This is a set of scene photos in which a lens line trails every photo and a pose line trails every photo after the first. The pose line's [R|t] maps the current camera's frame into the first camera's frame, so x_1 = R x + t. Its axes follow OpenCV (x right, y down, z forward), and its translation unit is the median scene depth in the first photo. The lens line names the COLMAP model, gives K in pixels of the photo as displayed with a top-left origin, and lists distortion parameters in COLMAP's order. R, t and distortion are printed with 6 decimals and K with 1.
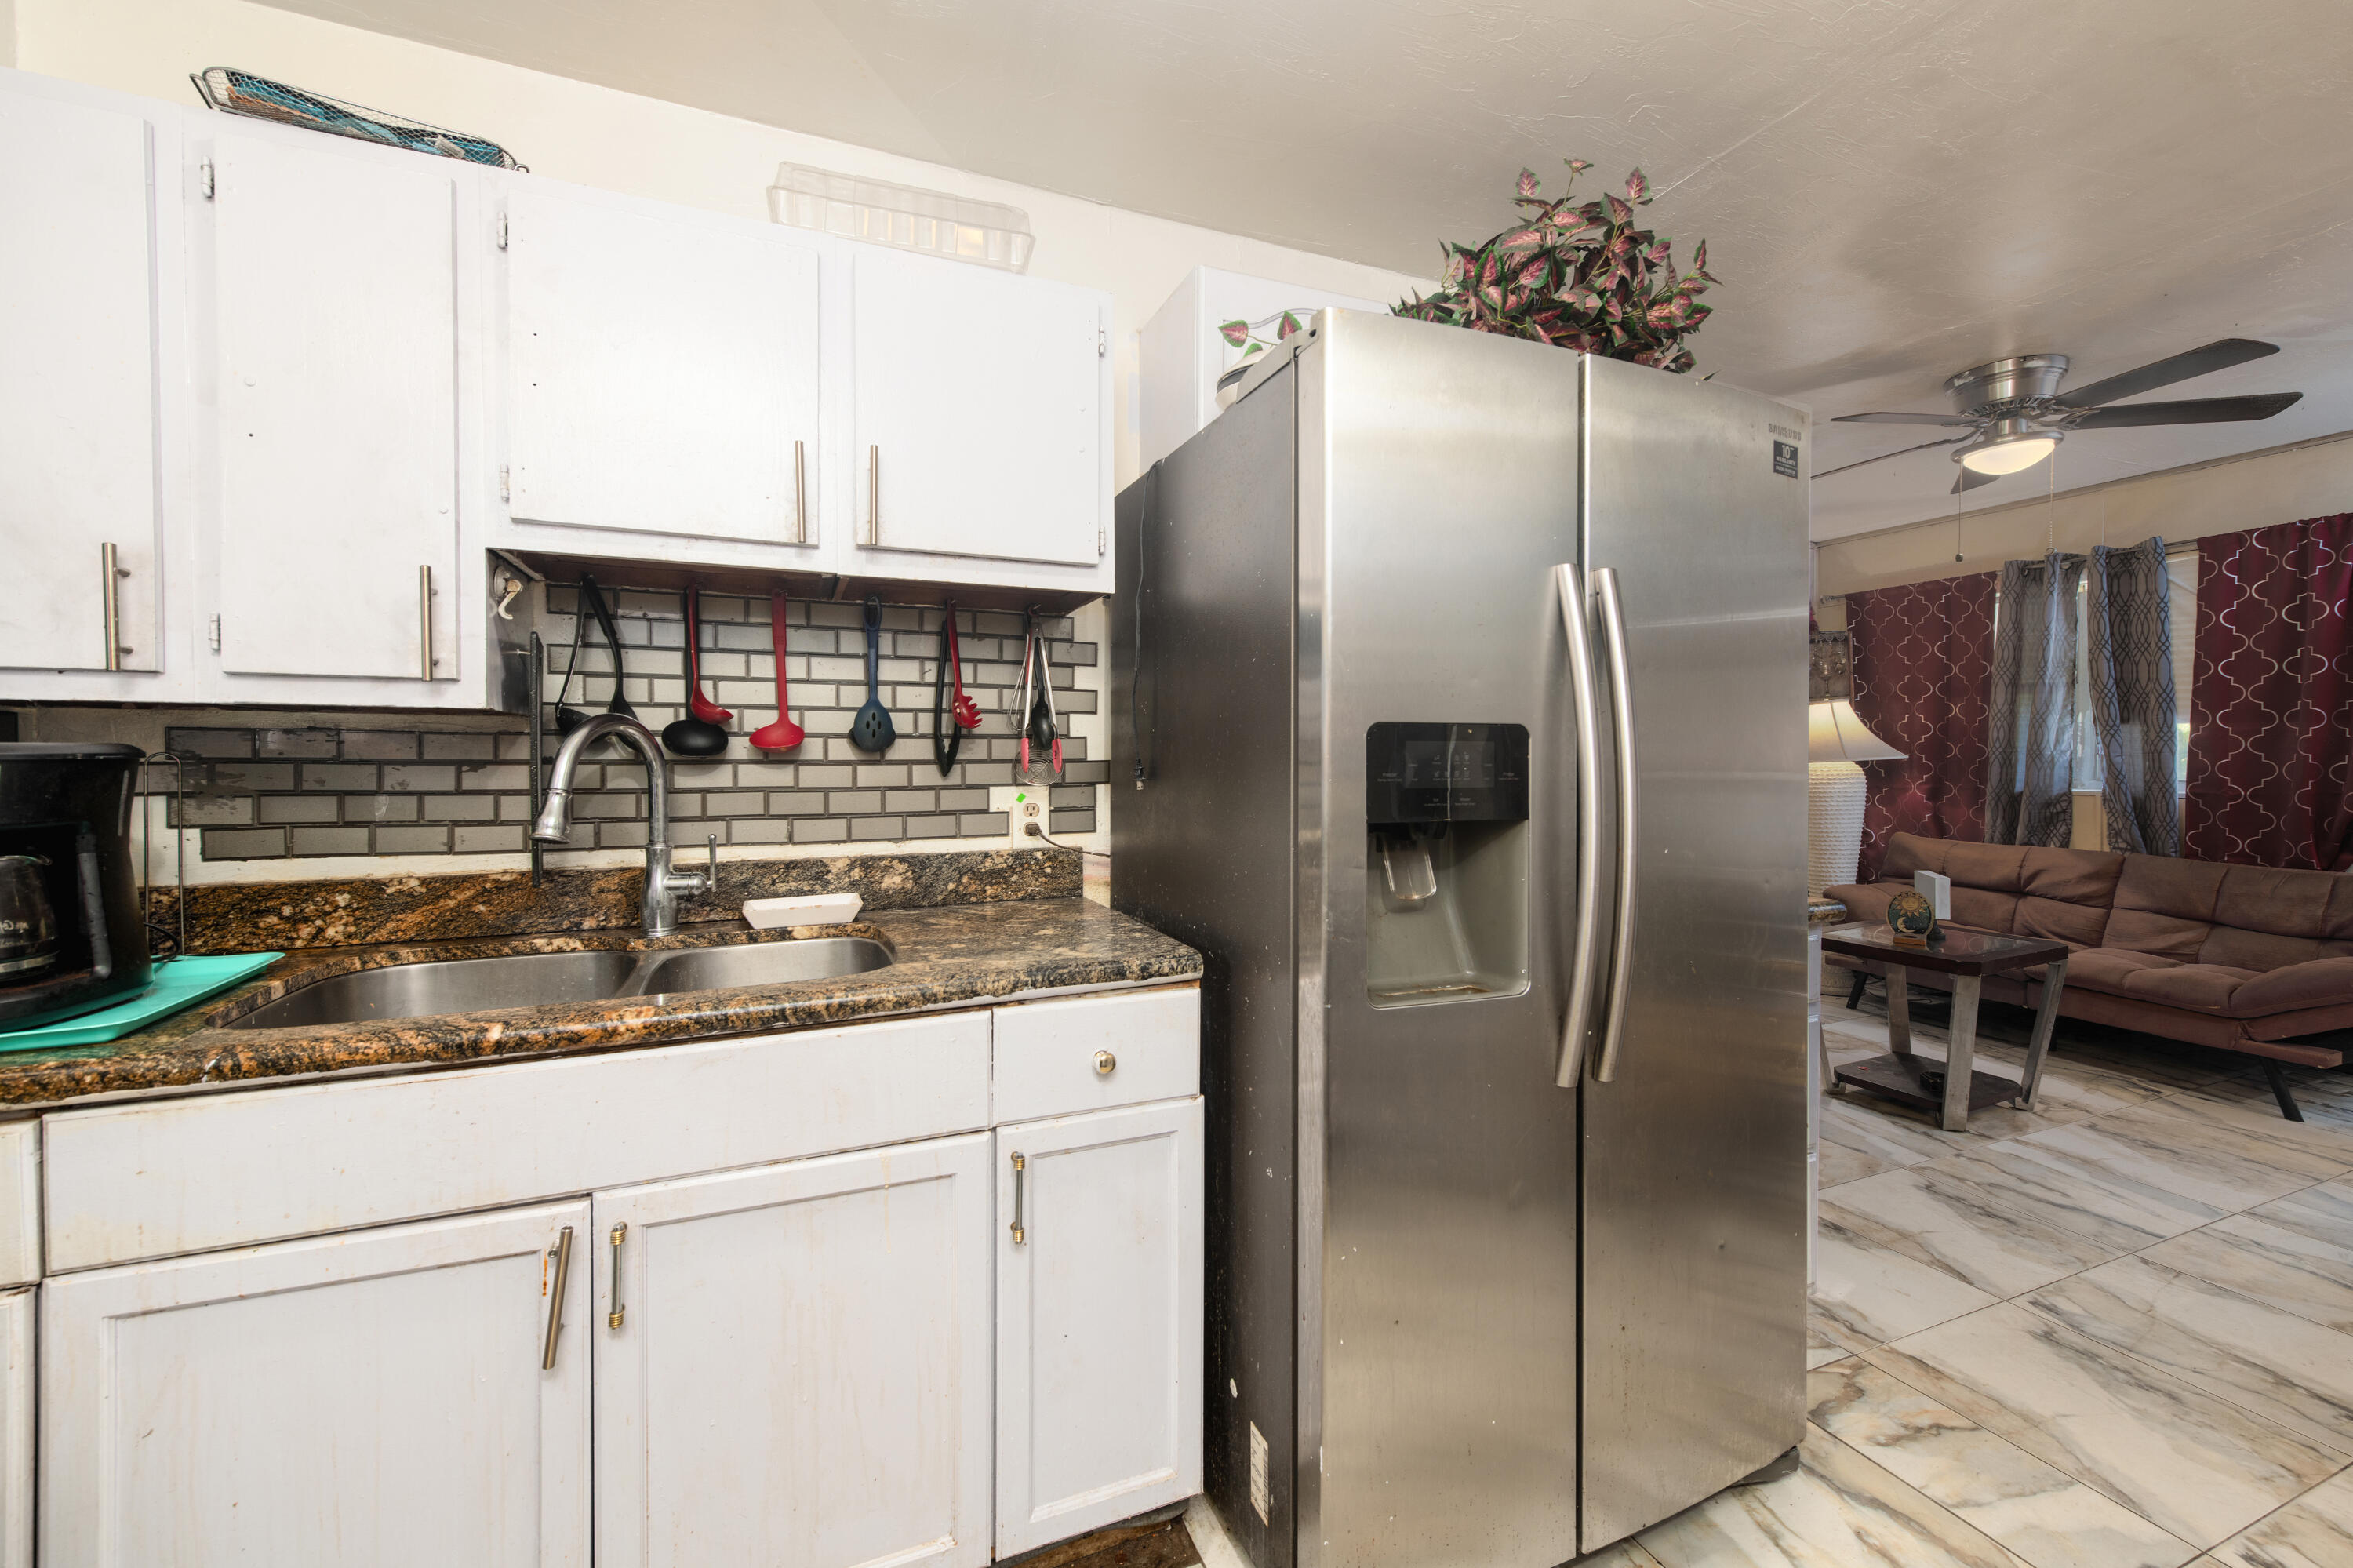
lens RADIAL K [[968.0, 0, 1176.4], [0, 968.0, 769.9], [0, 0, 1]] dist [0.004379, 0.000453]
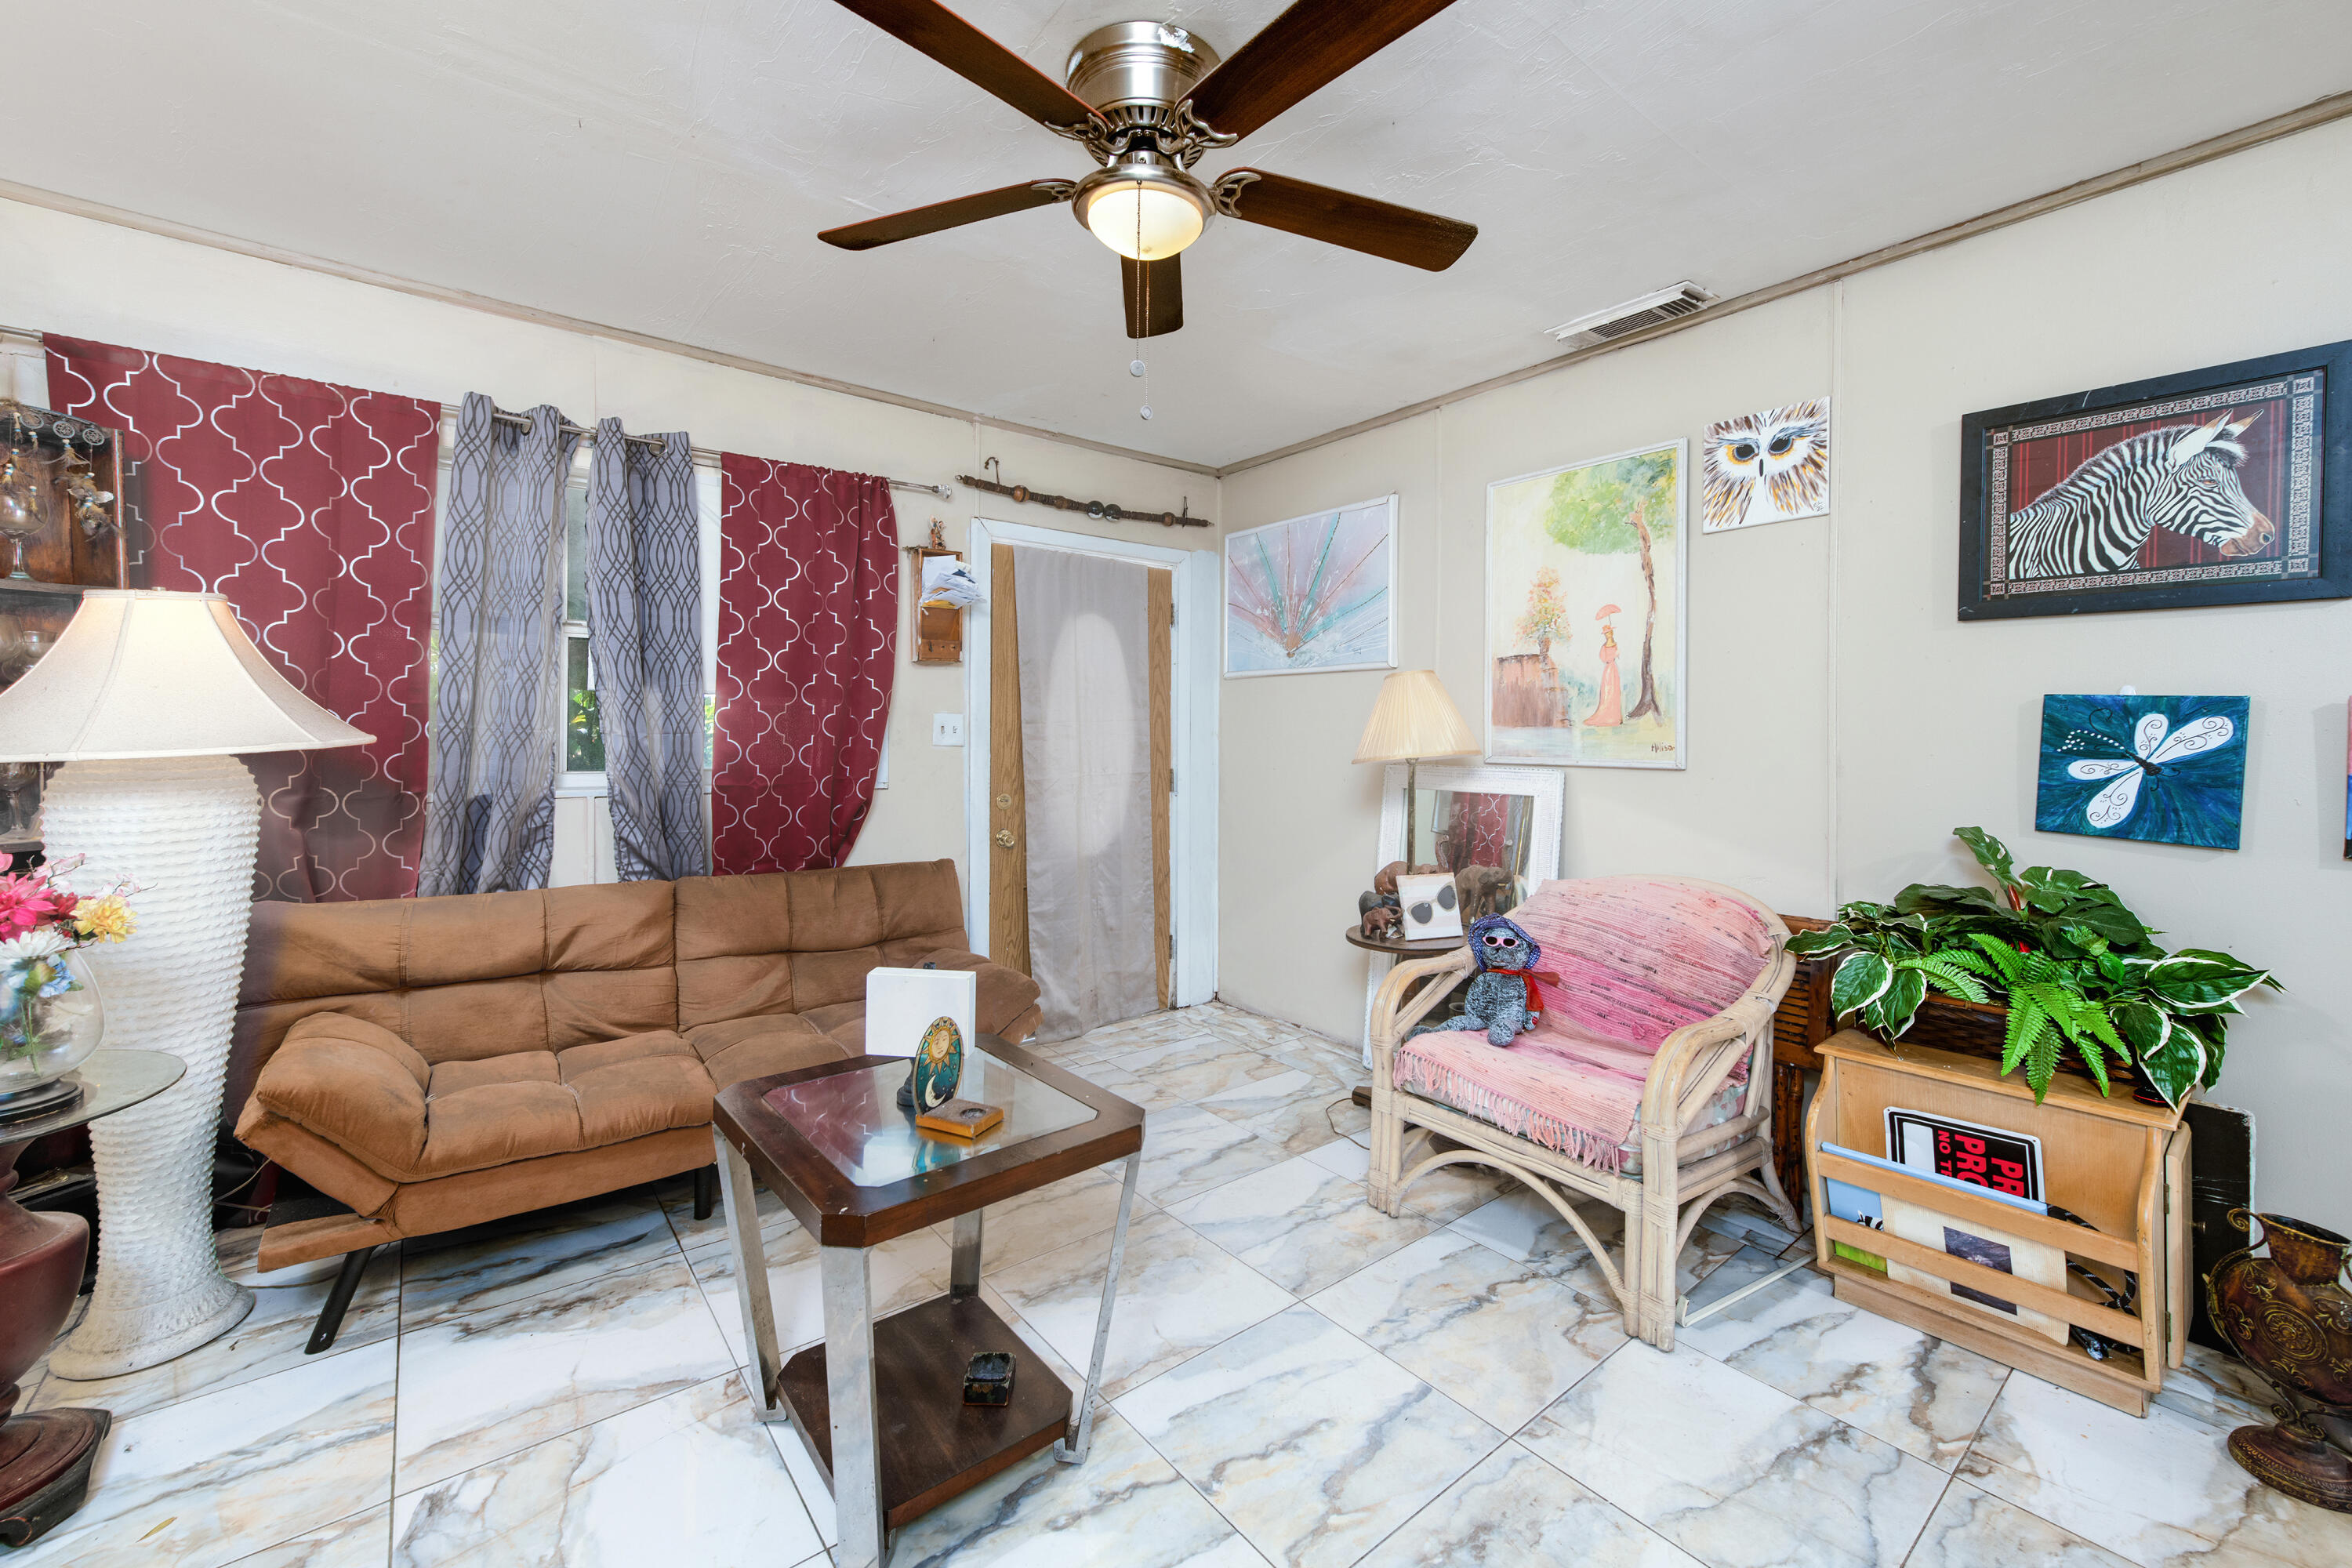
lens RADIAL K [[967.6, 0, 1214.3], [0, 967.6, 732.9], [0, 0, 1]] dist [0.004379, 0.000453]
pose [[-0.287813, 0.002409, 0.957684, 0.212459], [0.006822, 0.999977, -0.000465, -0.014869], [-0.957662, 0.006400, -0.287823, 0.843201]]
